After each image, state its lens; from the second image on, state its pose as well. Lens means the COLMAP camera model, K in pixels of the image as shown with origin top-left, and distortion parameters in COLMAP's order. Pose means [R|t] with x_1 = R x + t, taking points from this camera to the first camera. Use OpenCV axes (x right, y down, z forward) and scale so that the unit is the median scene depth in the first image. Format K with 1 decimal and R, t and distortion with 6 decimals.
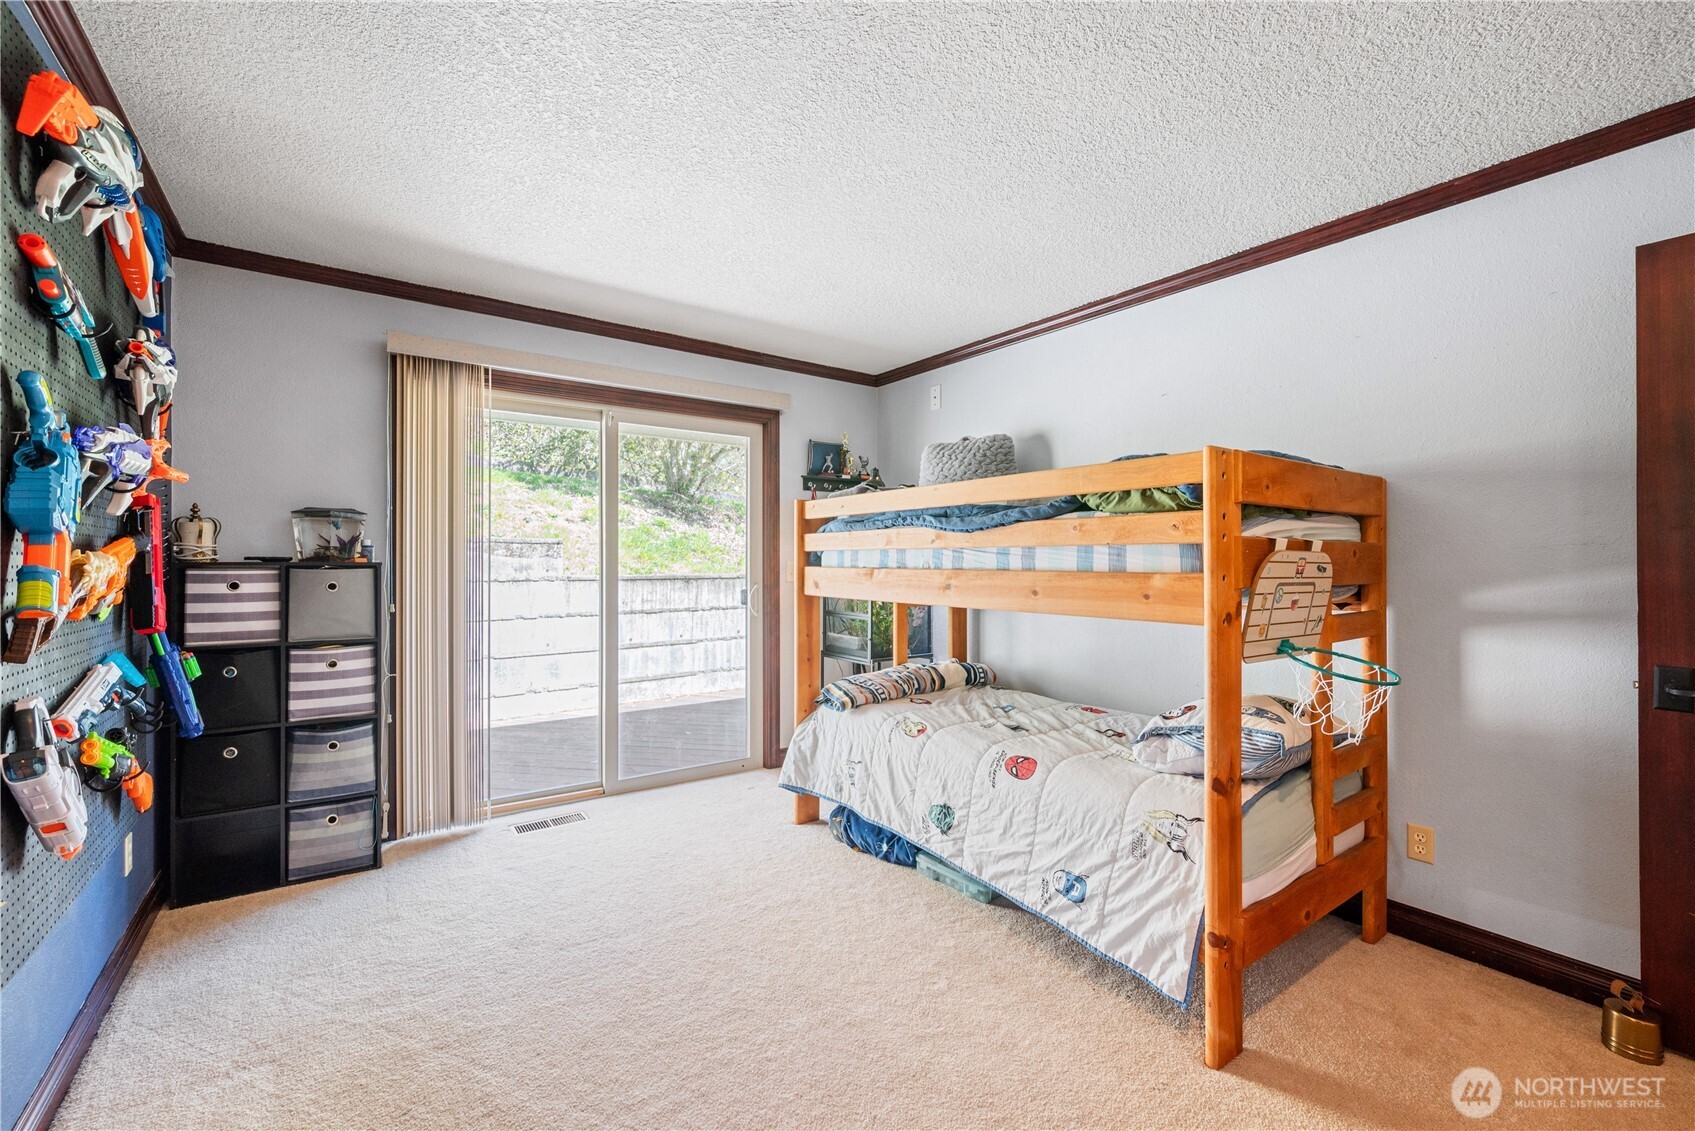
lens RADIAL K [[706.1, 0, 846.4], [0, 706.1, 570.5], [0, 0, 1]] dist [-0.001258, 0.000516]
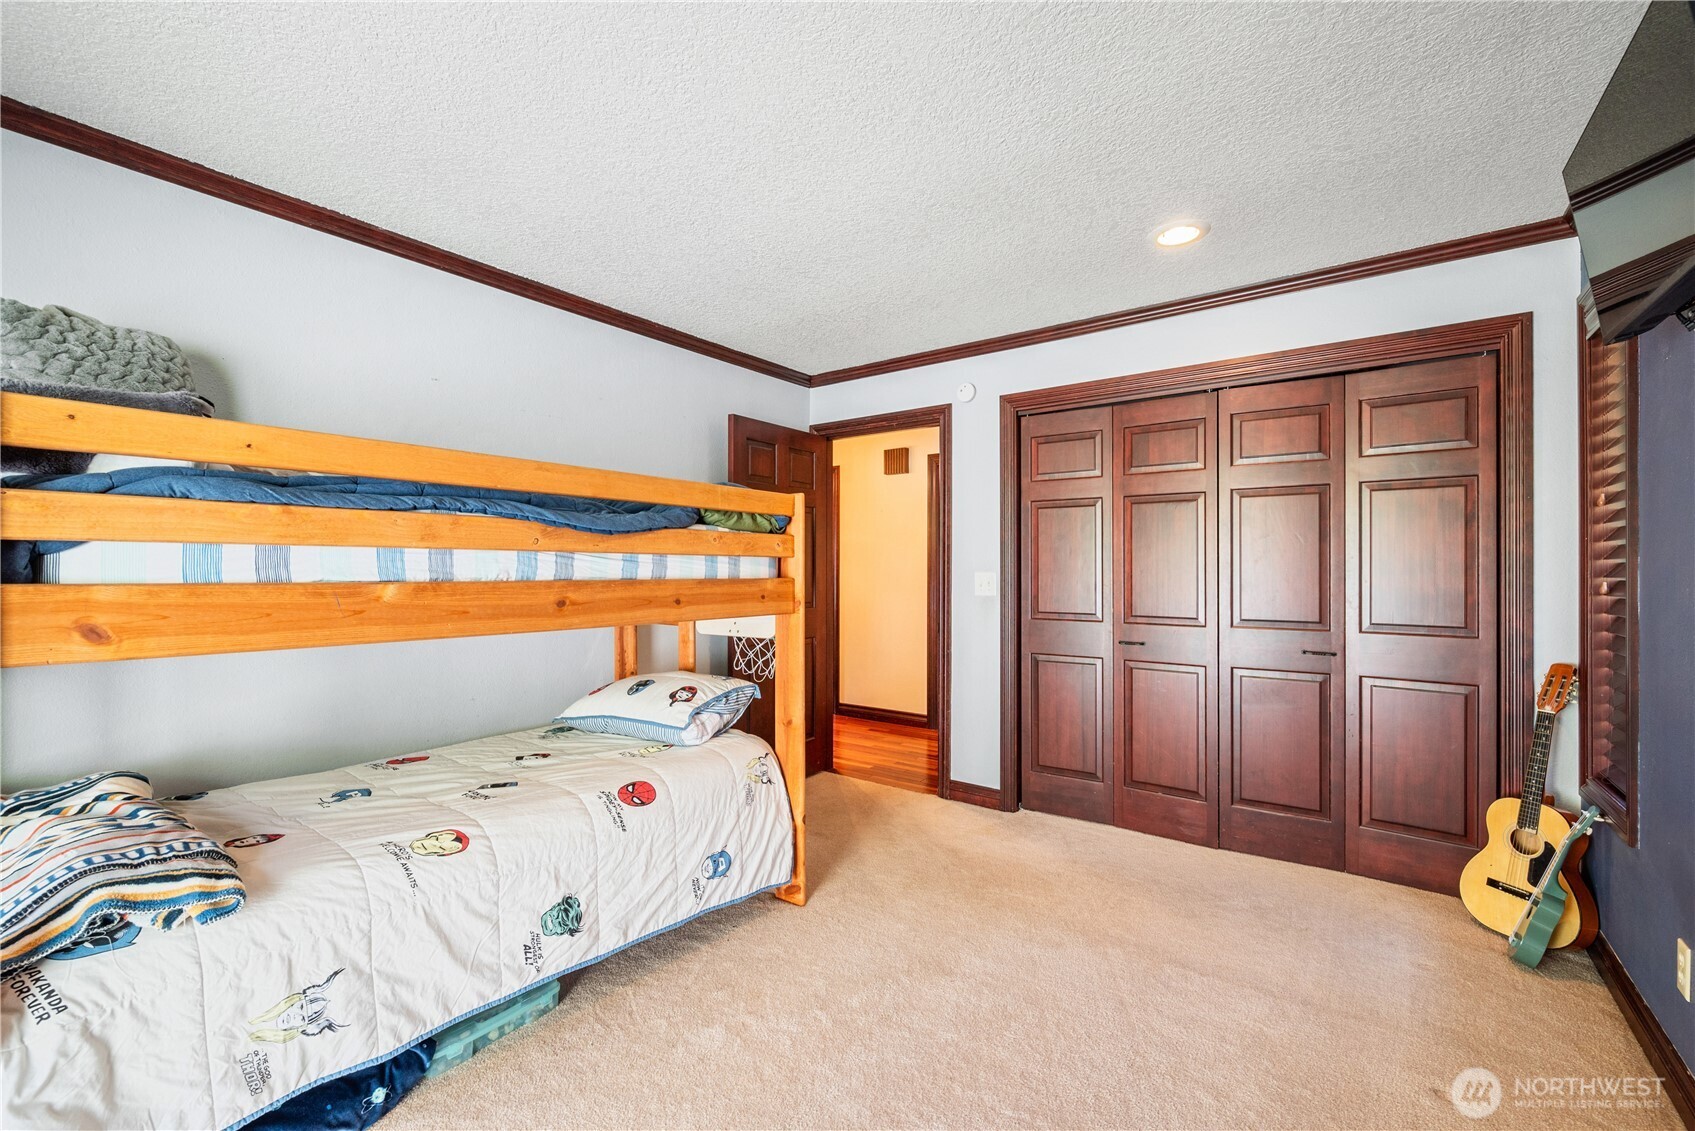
lens RADIAL K [[730.6, 0, 847.5], [0, 730.6, 565.5], [0, 0, 1]] dist [-0.000759, -0.000095]
pose [[-0.309710, 0.001140, 0.950831, -0.825142], [0.007982, 0.999967, 0.001401, -0.018917], [-0.950798, 0.008024, -0.309708, 1.153223]]
